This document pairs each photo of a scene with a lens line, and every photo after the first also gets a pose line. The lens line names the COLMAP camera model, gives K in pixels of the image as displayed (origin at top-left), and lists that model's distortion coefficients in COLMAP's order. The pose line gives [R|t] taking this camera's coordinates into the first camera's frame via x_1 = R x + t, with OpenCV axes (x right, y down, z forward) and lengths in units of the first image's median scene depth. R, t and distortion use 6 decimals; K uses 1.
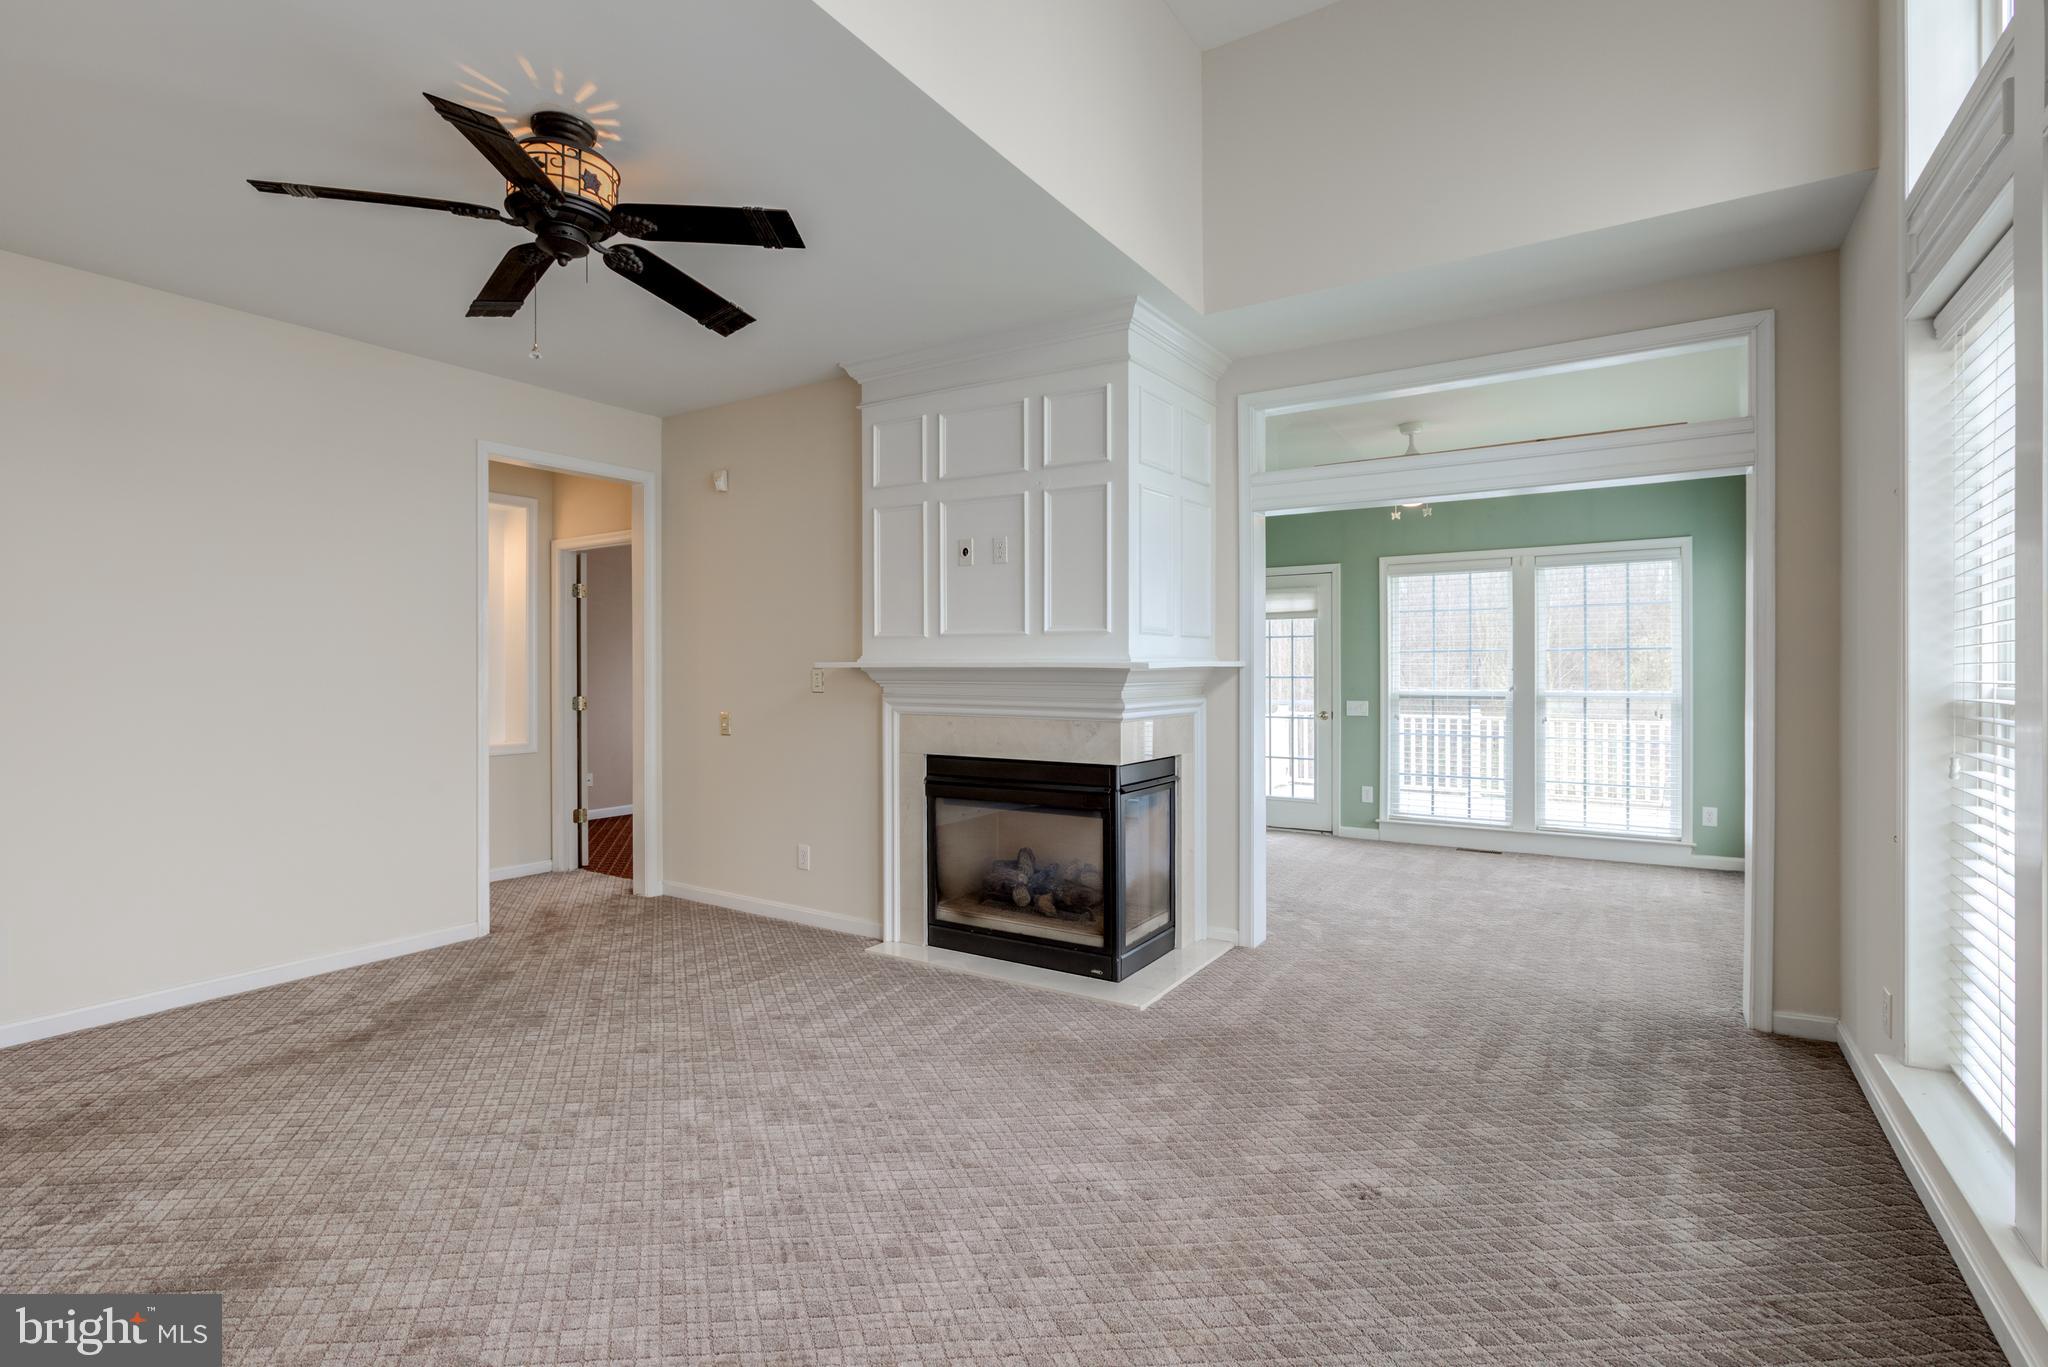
lens RADIAL K [[957.0, 0, 1022.3], [0, 957.0, 677.9], [0, 0, 1]] dist [-0.016182, 0.008357]
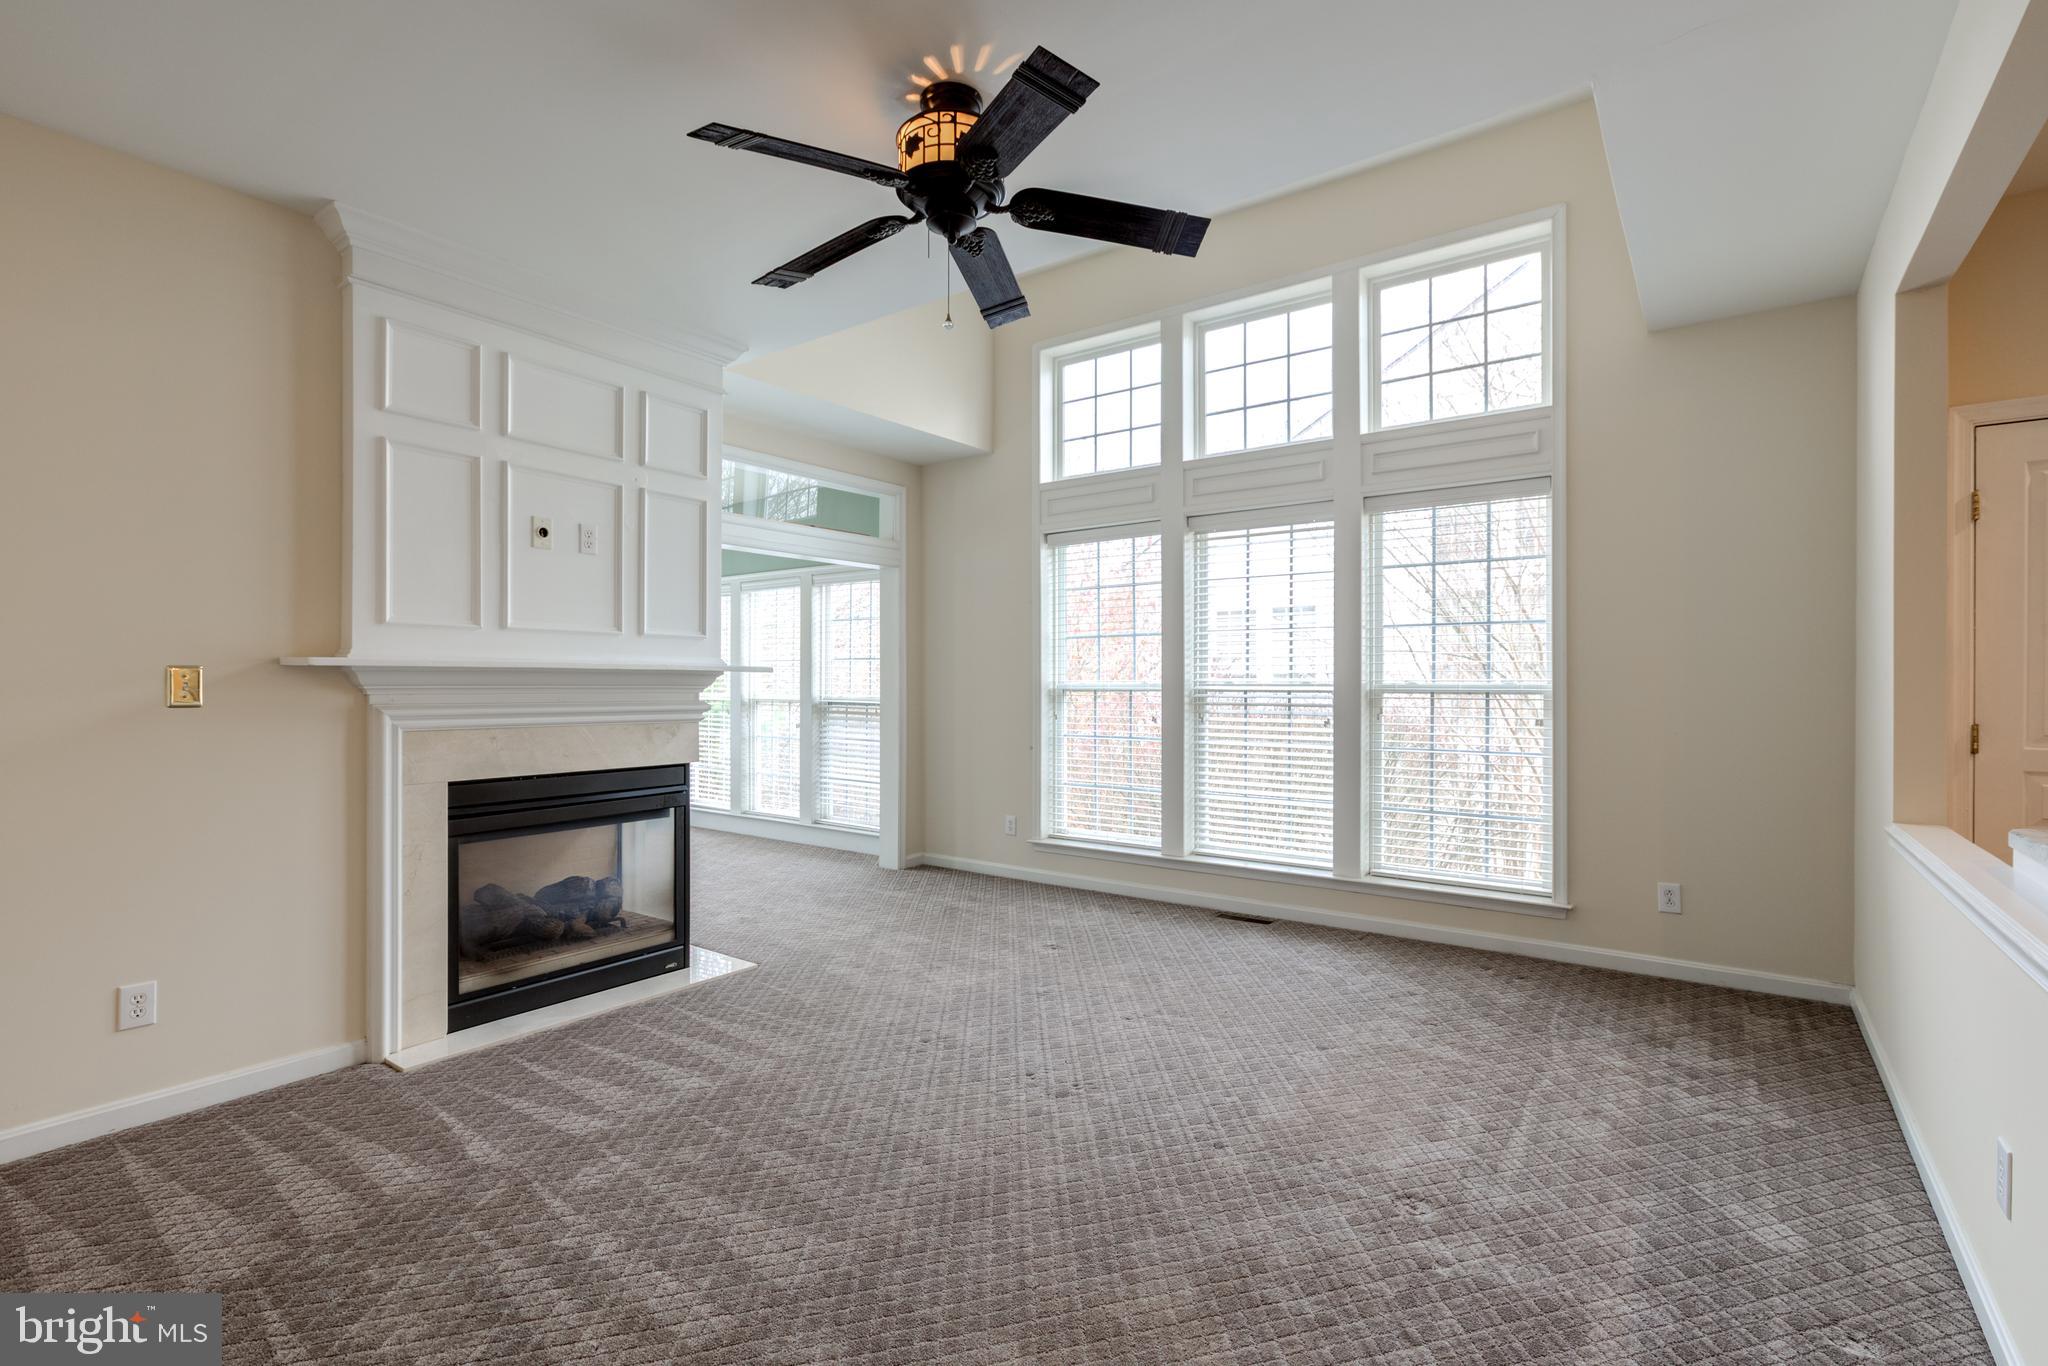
lens RADIAL K [[943.7, 0, 1020.0], [0, 943.7, 678.3], [0, 0, 1]] dist [-0.002606, -0.000060]
pose [[0.063598, 0.005724, 0.997959, -0.545909], [0.008165, 0.999947, -0.006255, 0.003908], [-0.997942, 0.008547, 0.063548, 0.330938]]
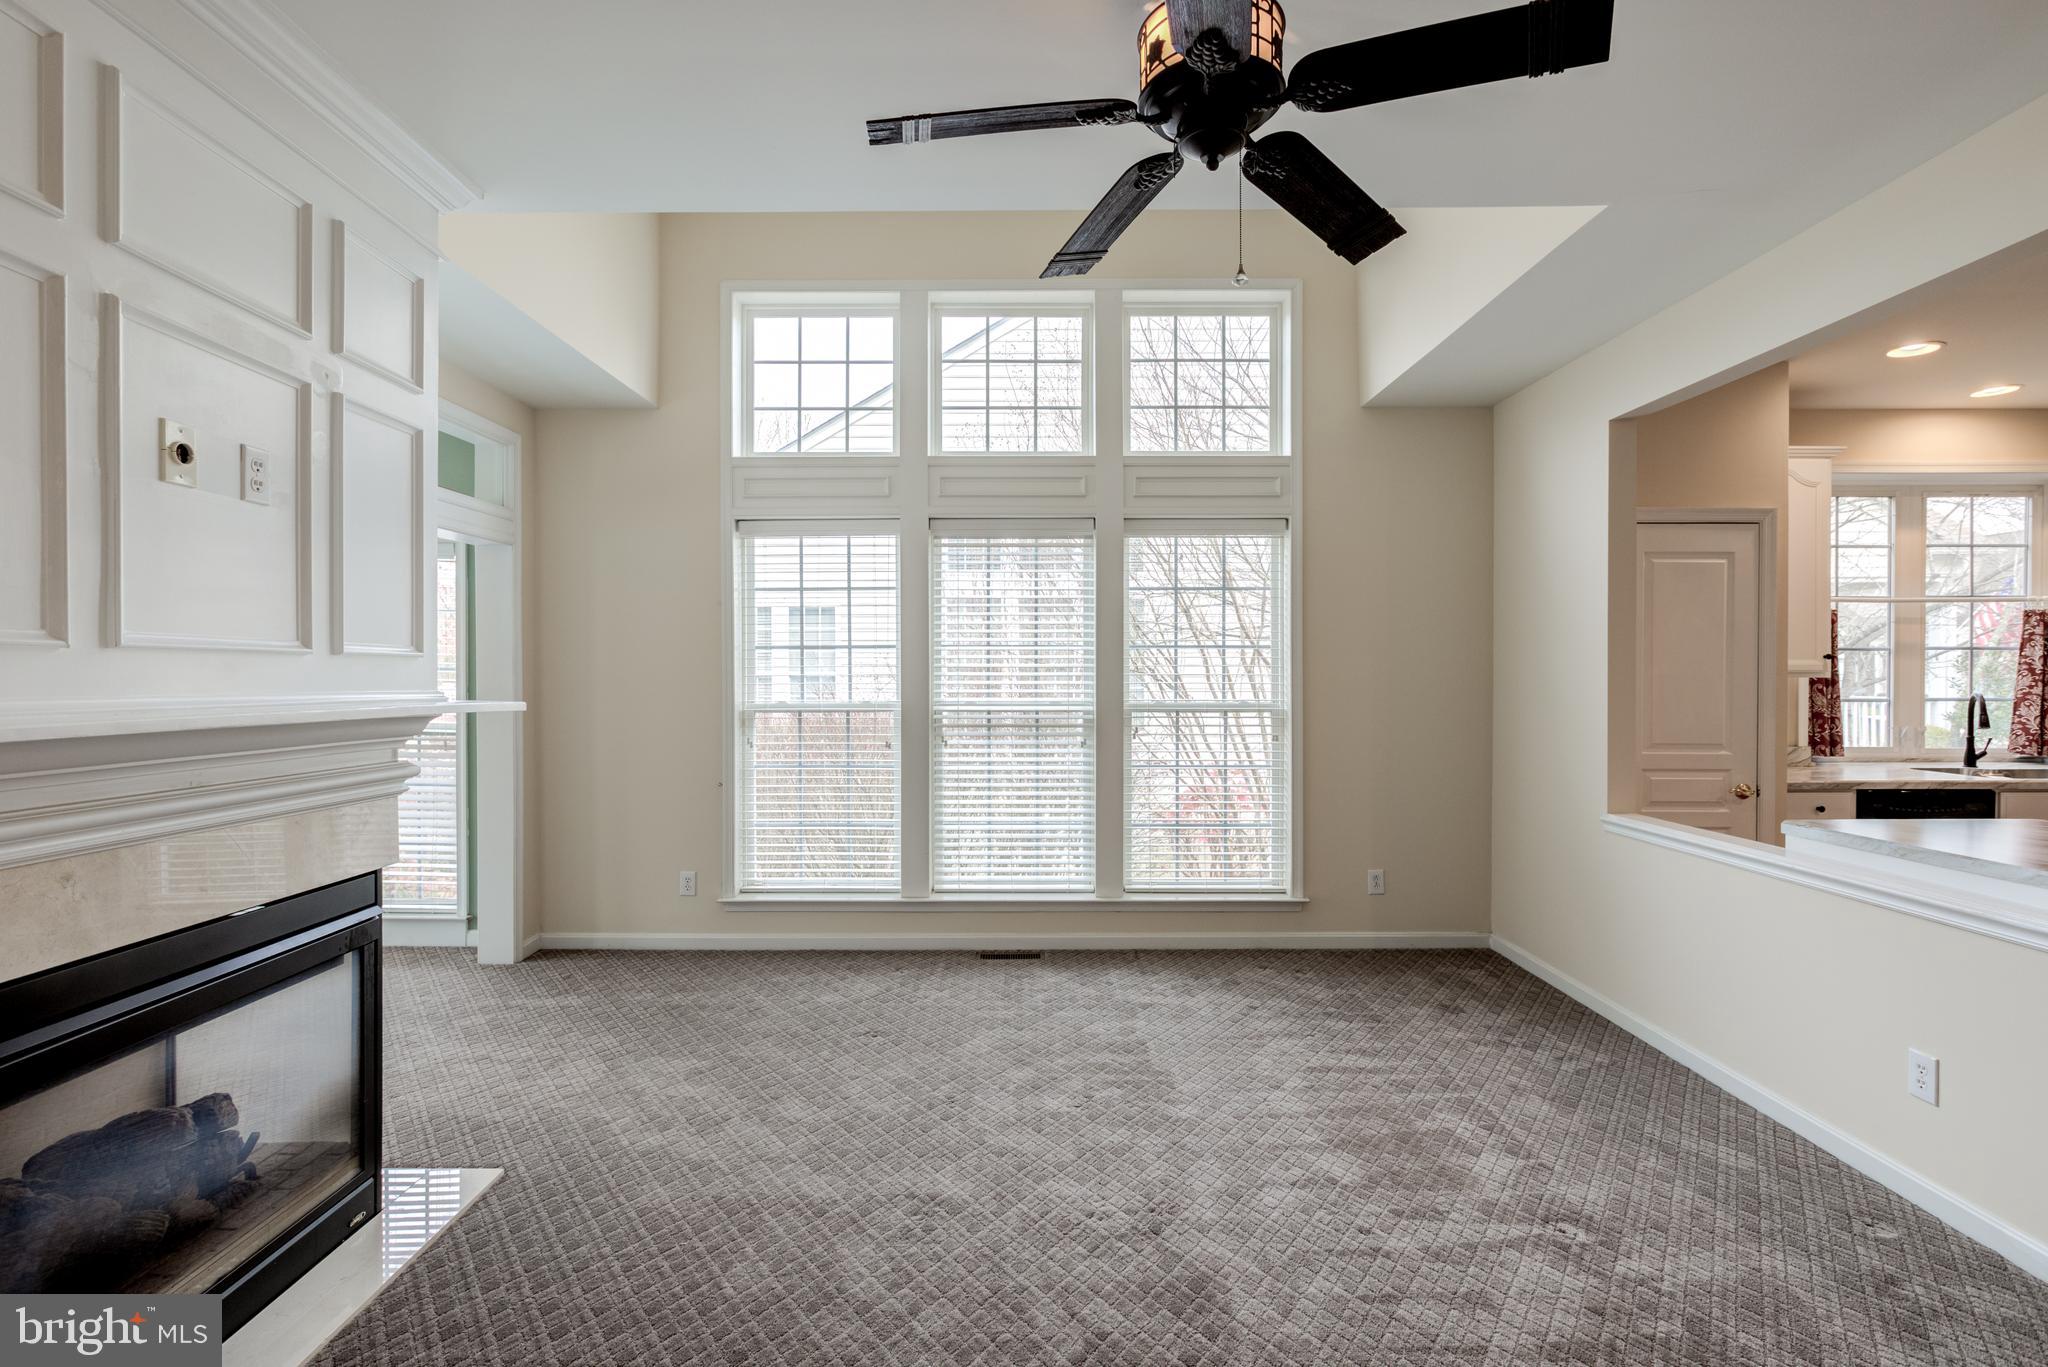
lens RADIAL K [[957.0, 0, 1022.3], [0, 957.0, 677.9], [0, 0, 1]] dist [-0.016182, 0.008357]
pose [[-0.541344, -0.001381, 0.840800, -0.388759], [0.008757, 0.999935, 0.007281, -0.020181], [-0.840756, 0.011304, -0.541296, 0.576429]]
